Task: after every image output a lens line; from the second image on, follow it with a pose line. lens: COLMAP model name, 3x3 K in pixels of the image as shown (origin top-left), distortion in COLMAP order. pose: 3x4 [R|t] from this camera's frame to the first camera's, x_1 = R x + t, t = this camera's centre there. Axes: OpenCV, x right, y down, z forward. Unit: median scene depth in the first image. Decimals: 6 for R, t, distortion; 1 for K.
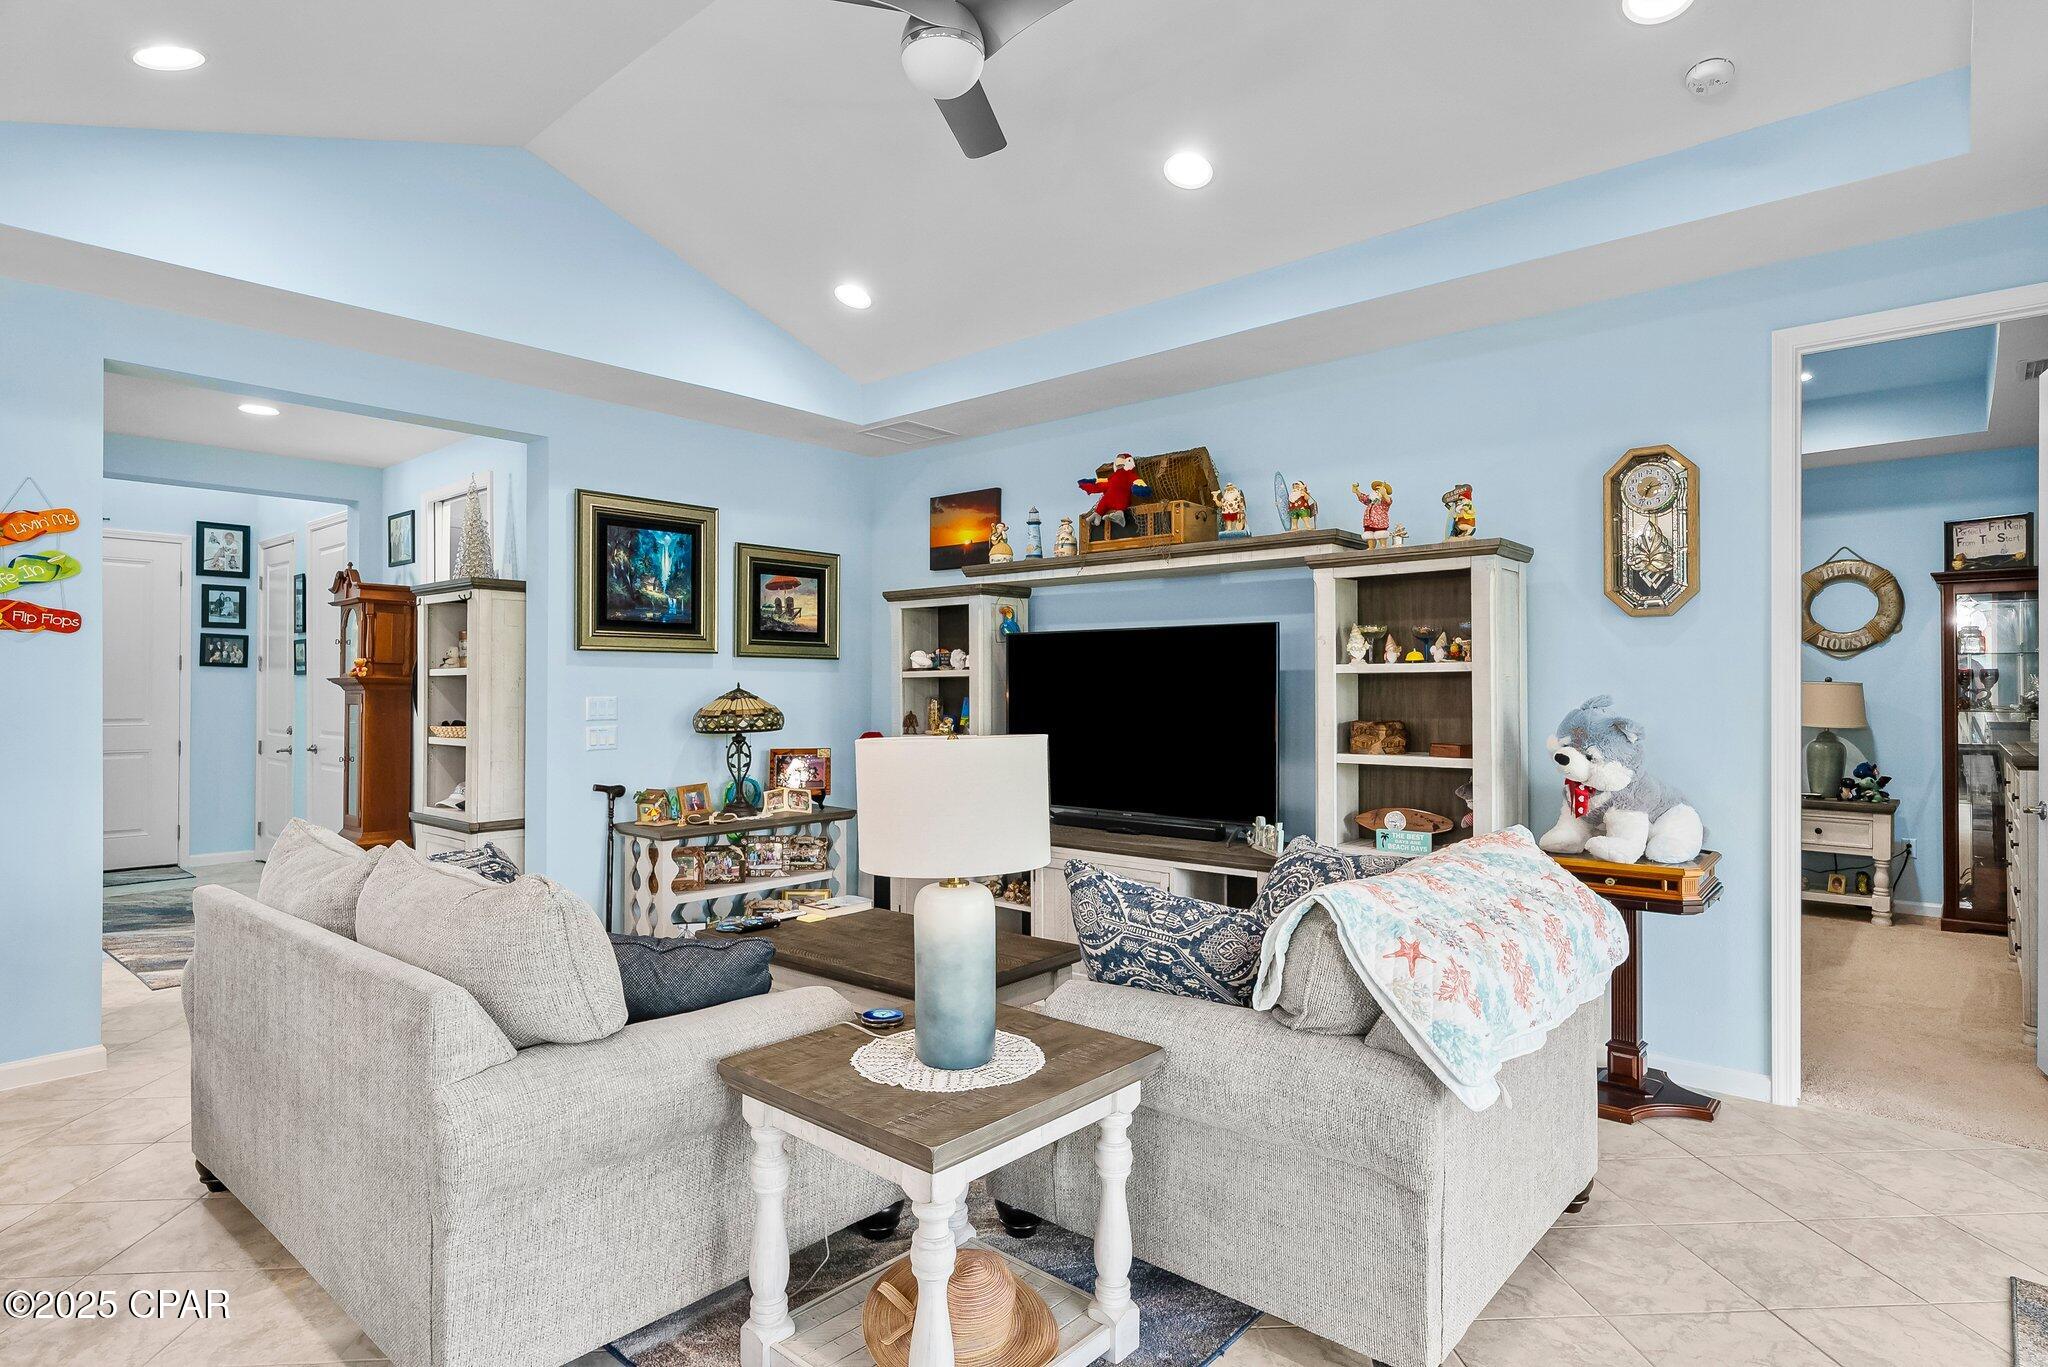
lens RADIAL K [[1089.7, 0, 1010.9], [0, 1089.7, 683.3], [0, 0, 1]] dist [0.003985, 0.000148]
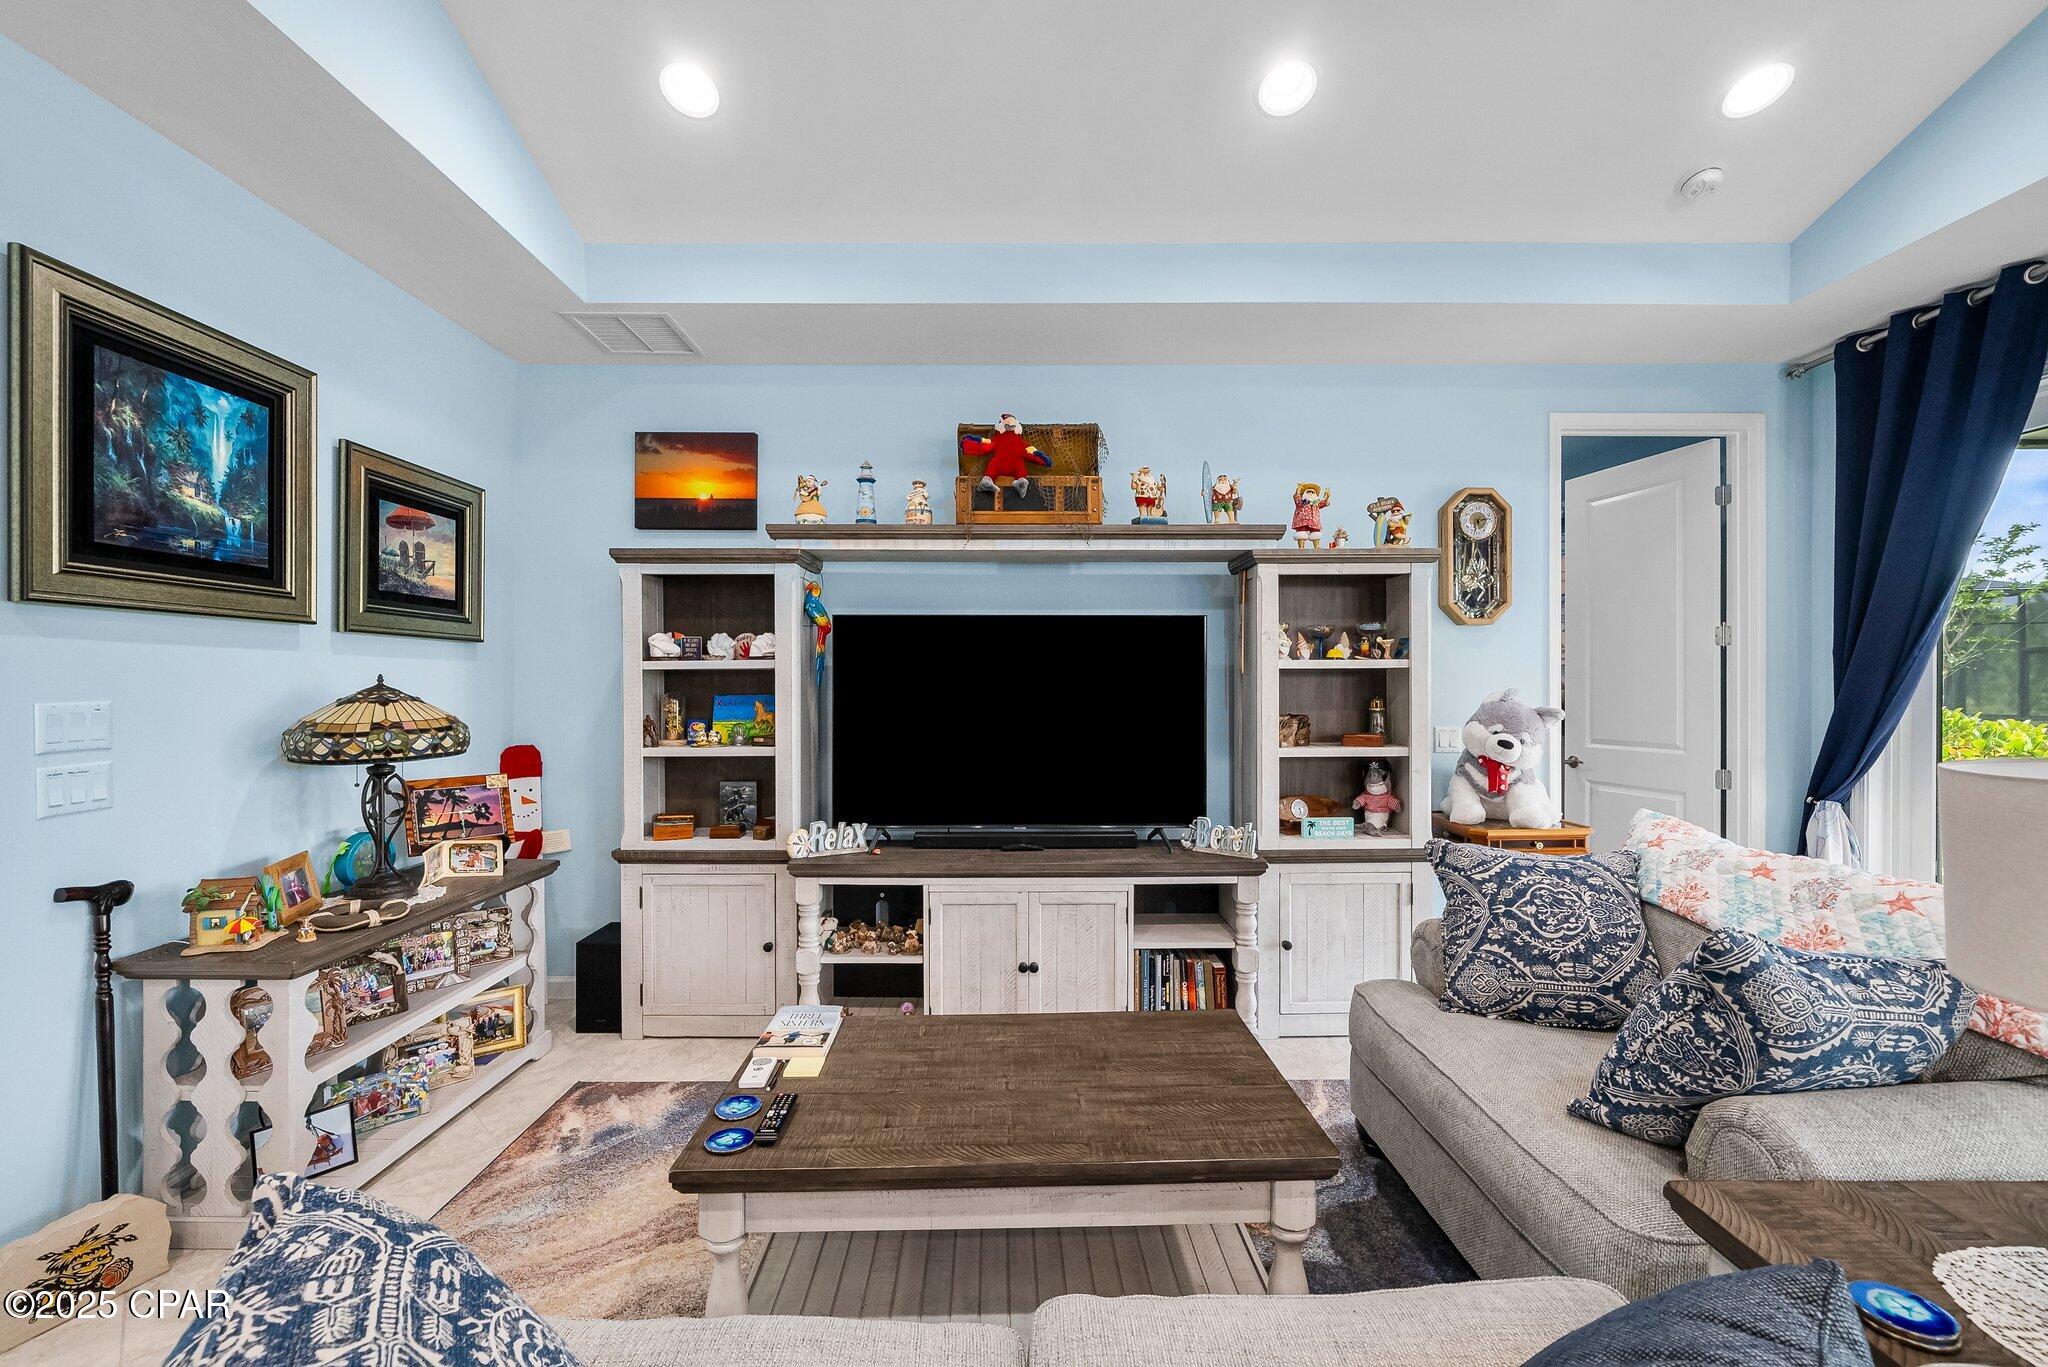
lens RADIAL K [[853.6, 0, 1019.1], [0, 853.6, 689.2], [0, 0, 1]] dist [-0.004078, 0.000161]
pose [[0.742229, -0.004939, 0.670128, -0.313627], [-0.001717, 0.999956, 0.009272, 0.002271], [-0.670144, -0.008032, 0.742187, 0.440218]]
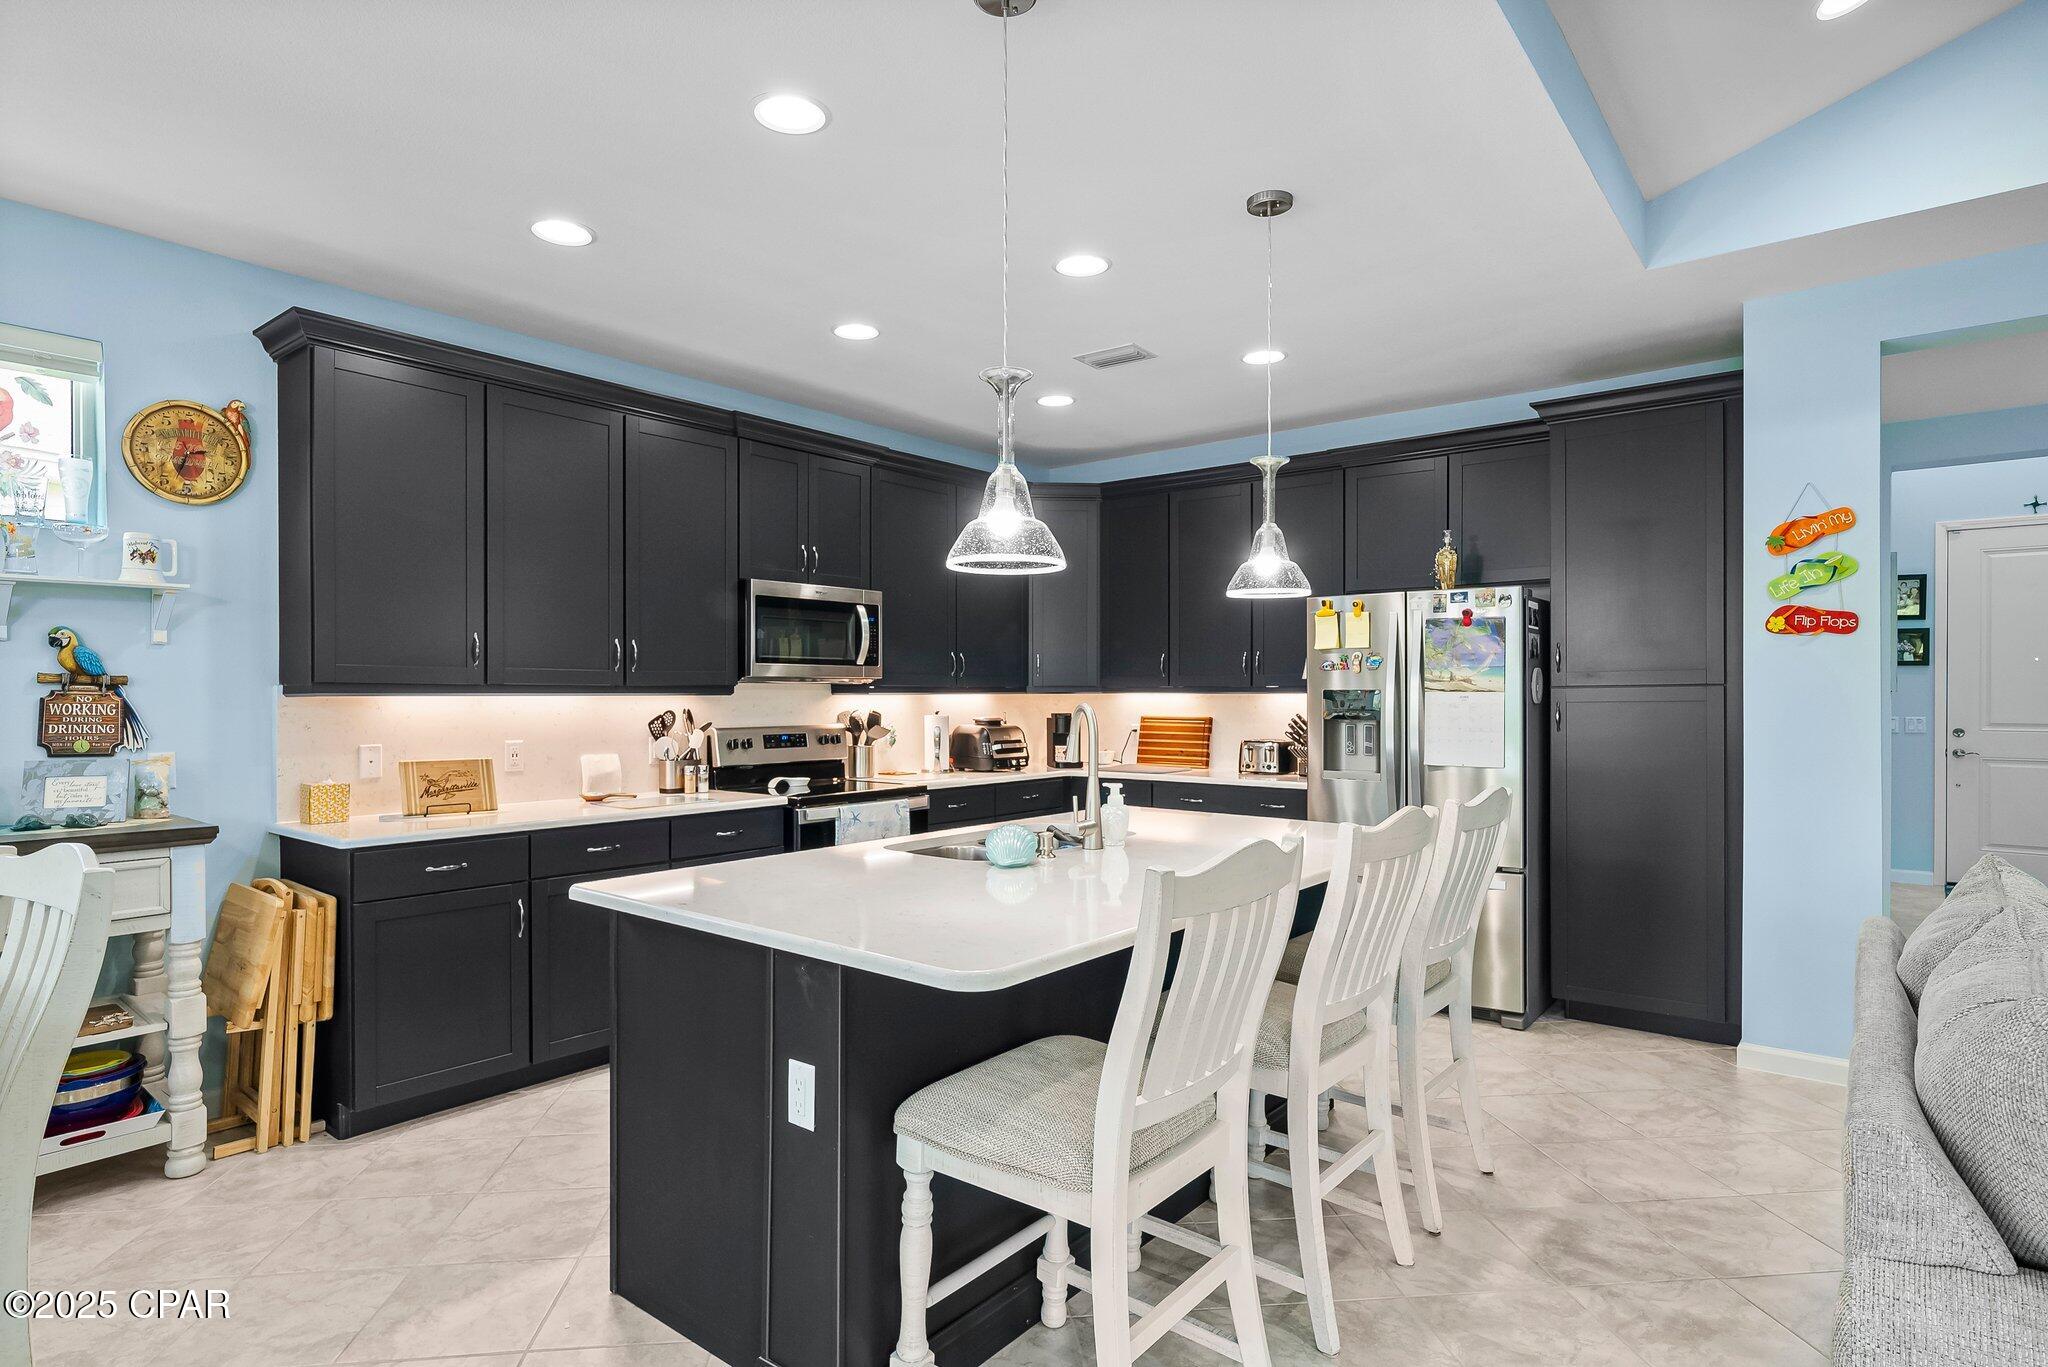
lens RADIAL K [[1089.7, 0, 1012.6], [0, 1089.7, 689.0], [0, 0, 1]] dist [0.003985, 0.000148]
pose [[0.047807, -0.001228, -0.998856, 0.059927], [0.007250, 0.999973, -0.000882, -0.000876], [0.998830, -0.007200, 0.047815, 0.150819]]
